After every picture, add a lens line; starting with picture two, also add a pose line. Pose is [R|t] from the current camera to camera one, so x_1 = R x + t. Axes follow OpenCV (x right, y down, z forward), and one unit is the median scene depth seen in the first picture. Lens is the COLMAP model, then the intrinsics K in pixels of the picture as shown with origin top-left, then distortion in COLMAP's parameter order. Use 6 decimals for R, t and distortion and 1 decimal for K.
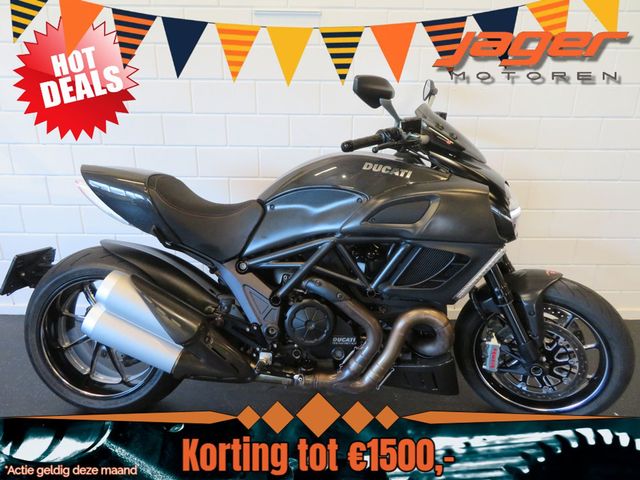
lens RADIAL K [[469.8, 0, 320.0], [0, 469.8, 240.0], [0, 0, 1]] dist [0.000514, 0.000389]
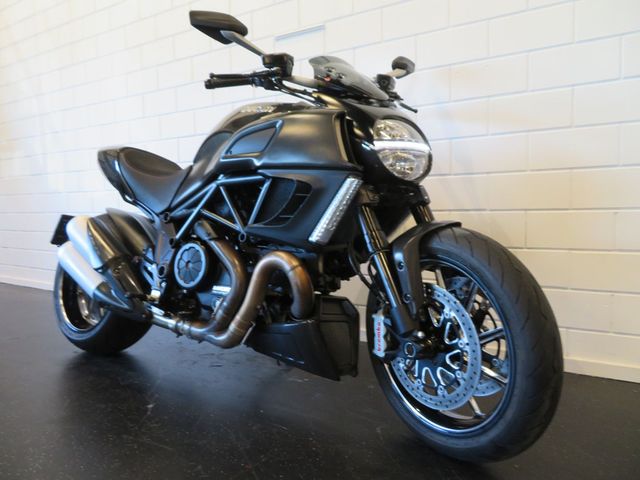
lens RADIAL K [[469.8, 0, 320.0], [0, 469.8, 240.0], [0, 0, 1]] dist [0.000514, 0.000389]
pose [[0.841750, 0.009872, -0.539777, 0.746789], [-0.150196, 0.964642, -0.216579, 0.297848], [0.518554, 0.263378, 0.813471, 0.302262]]
